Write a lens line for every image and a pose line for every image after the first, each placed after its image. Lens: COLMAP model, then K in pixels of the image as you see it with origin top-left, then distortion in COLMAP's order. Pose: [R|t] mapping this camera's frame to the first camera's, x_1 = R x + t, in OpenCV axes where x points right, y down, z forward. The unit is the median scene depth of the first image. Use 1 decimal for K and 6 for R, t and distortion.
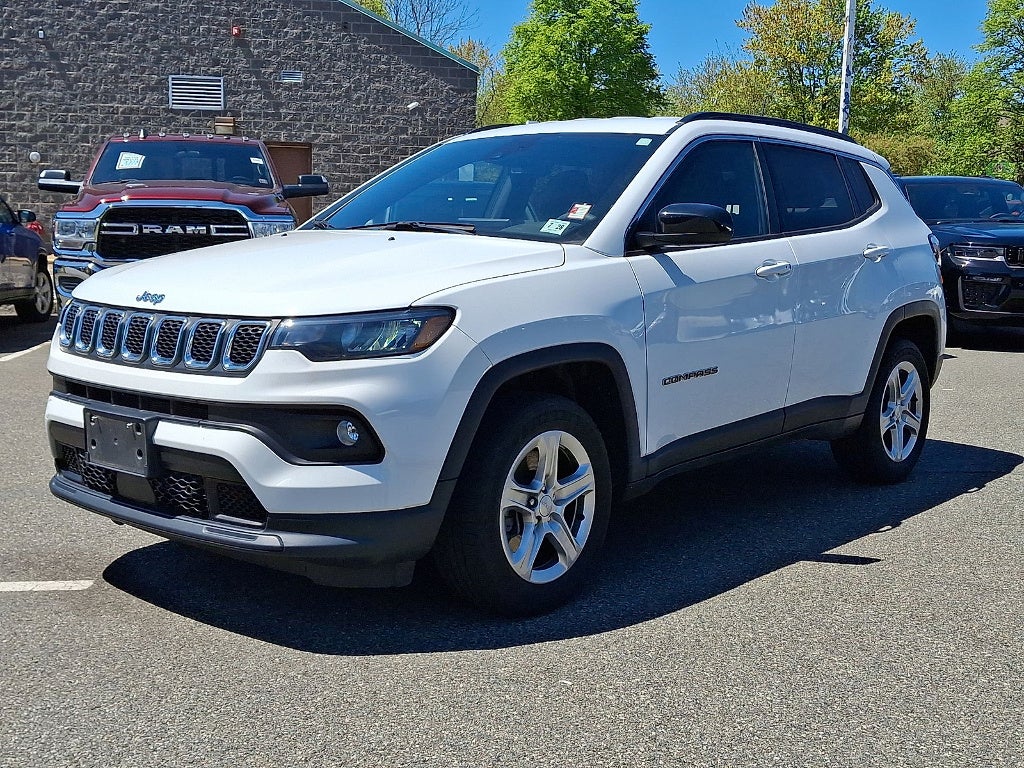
lens RADIAL K [[1281.1, 0, 514.1], [0, 1281.1, 382.3], [0, 0, 1]] dist [0.016287, 0.000000]
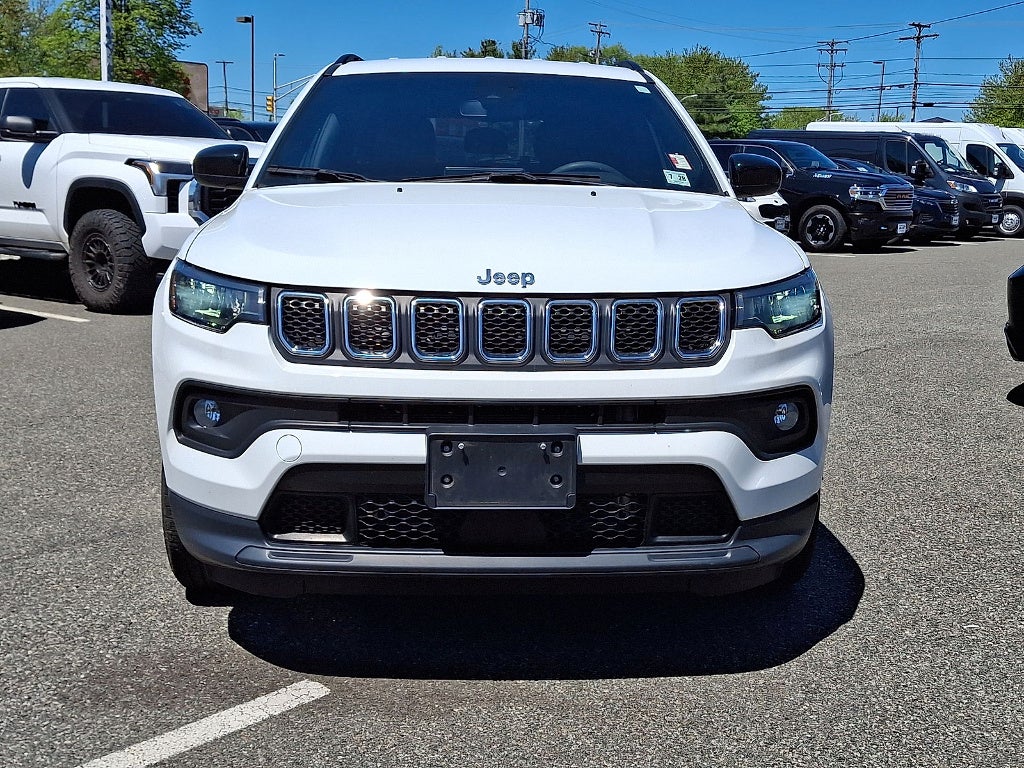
lens RADIAL K [[1281.1, 0, 506.5], [0, 1281.1, 367.8], [0, 0, 1]] dist [0.016287, 0.000000]
pose [[0.729616, -0.106372, 0.675534, -0.639816], [0.082519, 0.994305, 0.067441, -0.051284], [-0.678860, 0.006538, 0.734238, 0.352598]]
